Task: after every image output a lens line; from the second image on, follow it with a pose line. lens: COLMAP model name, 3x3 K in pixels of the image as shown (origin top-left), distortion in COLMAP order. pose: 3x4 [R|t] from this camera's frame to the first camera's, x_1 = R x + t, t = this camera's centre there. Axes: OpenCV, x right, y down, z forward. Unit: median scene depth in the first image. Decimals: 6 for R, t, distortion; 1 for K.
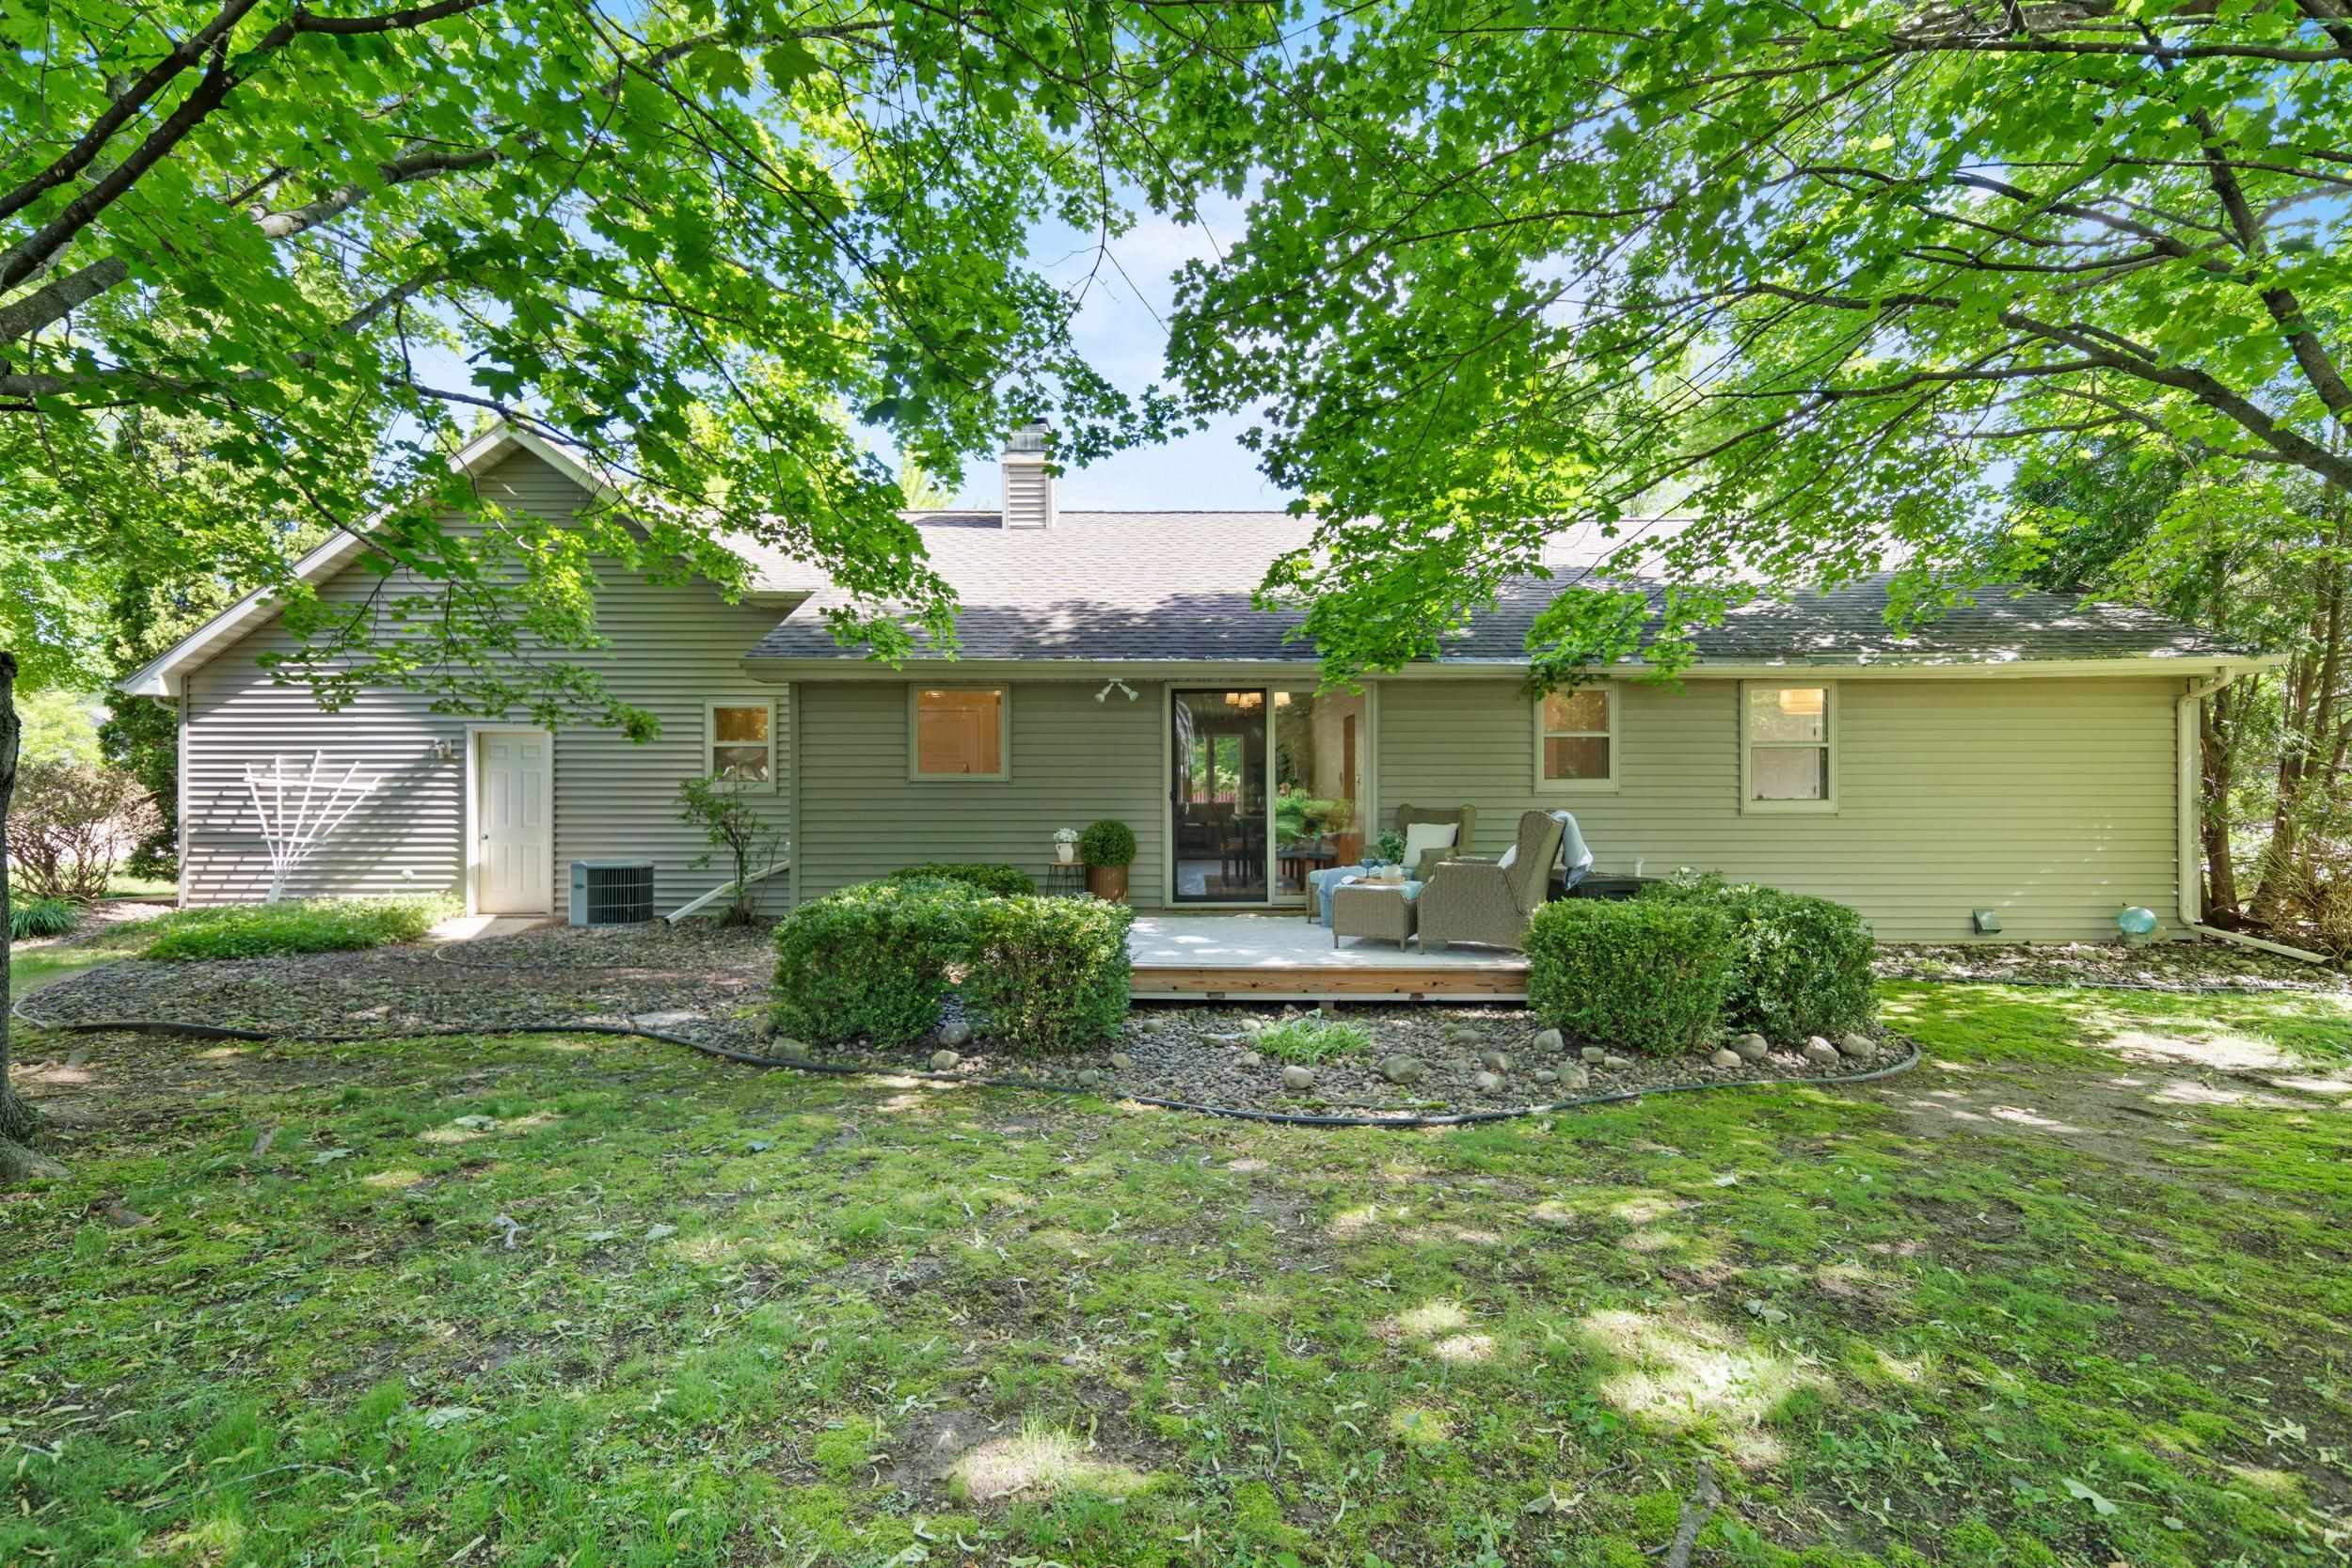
lens RADIAL K [[1044.0, 0, 1174.3], [0, 1044.0, 765.0], [0, 0, 1]] dist [0.018341, -0.004633]
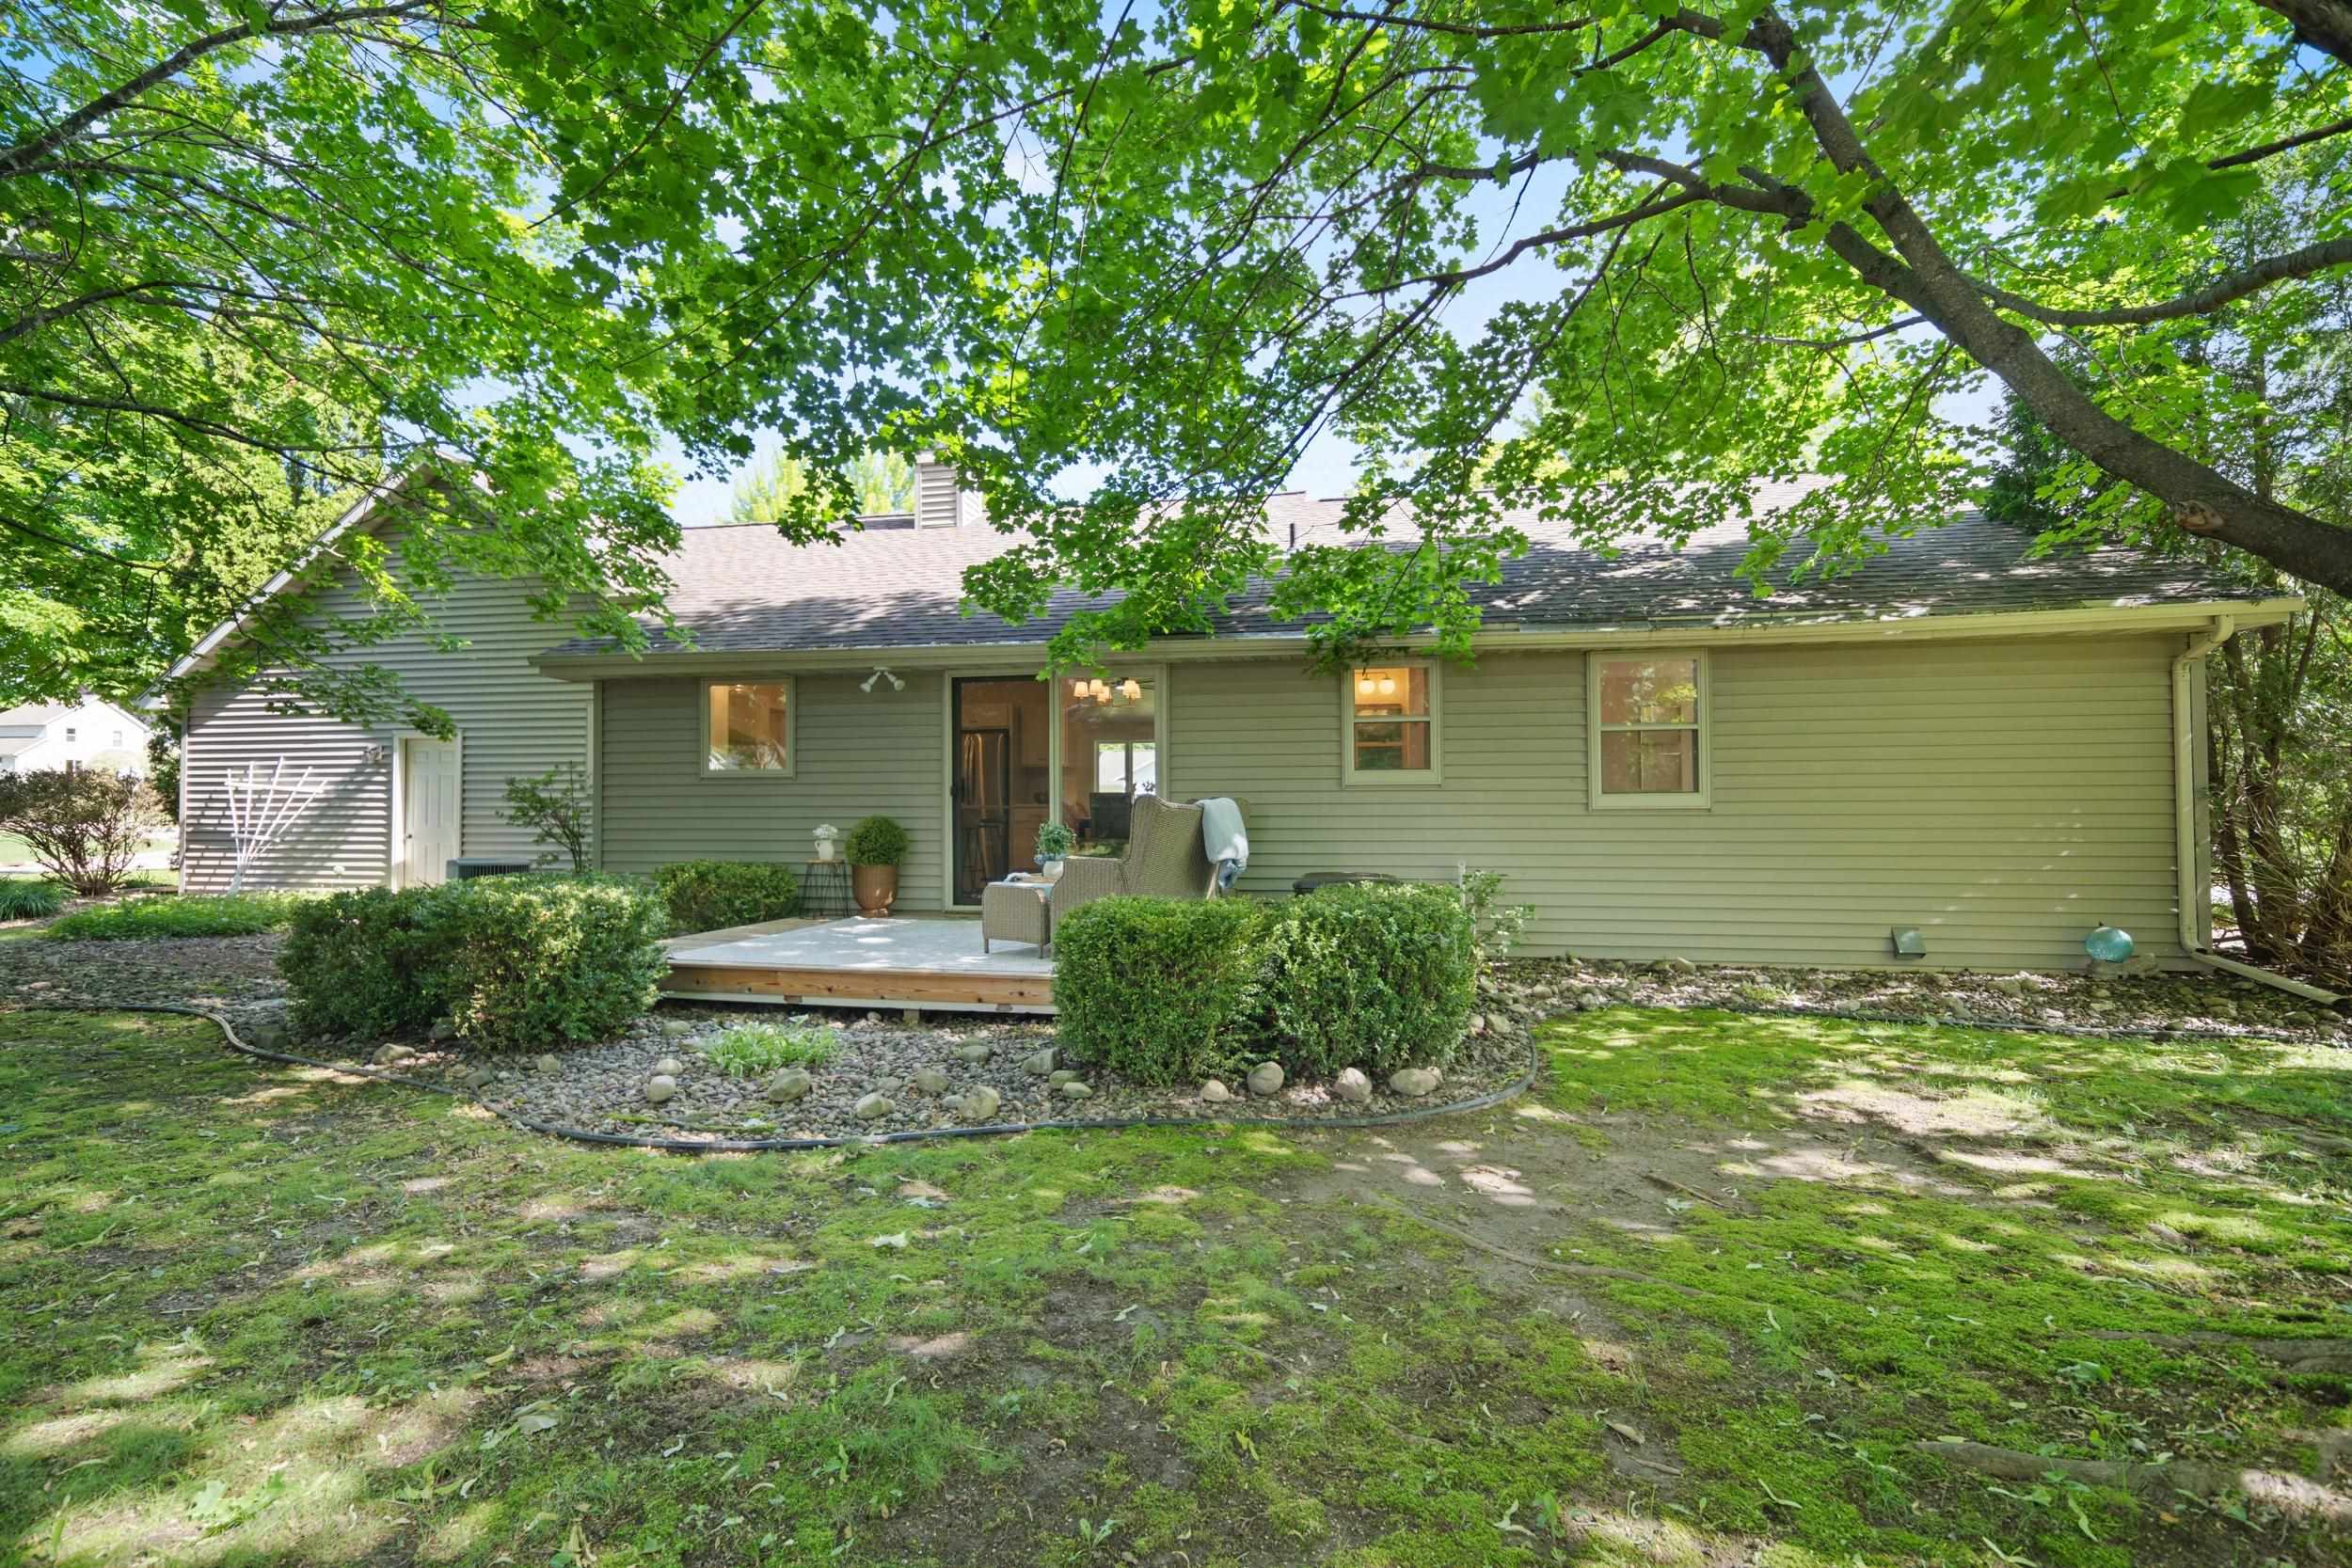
lens RADIAL K [[1043.5, 0, 1178.4], [0, 1043.5, 773.8], [0, 0, 1]] dist [0.000332, -0.000082]
pose [[0.983828, -0.007488, -0.178960, 0.380451], [0.005689, 0.999928, -0.010562, 0.025551], [0.179027, 0.009373, 0.983800, 0.118117]]
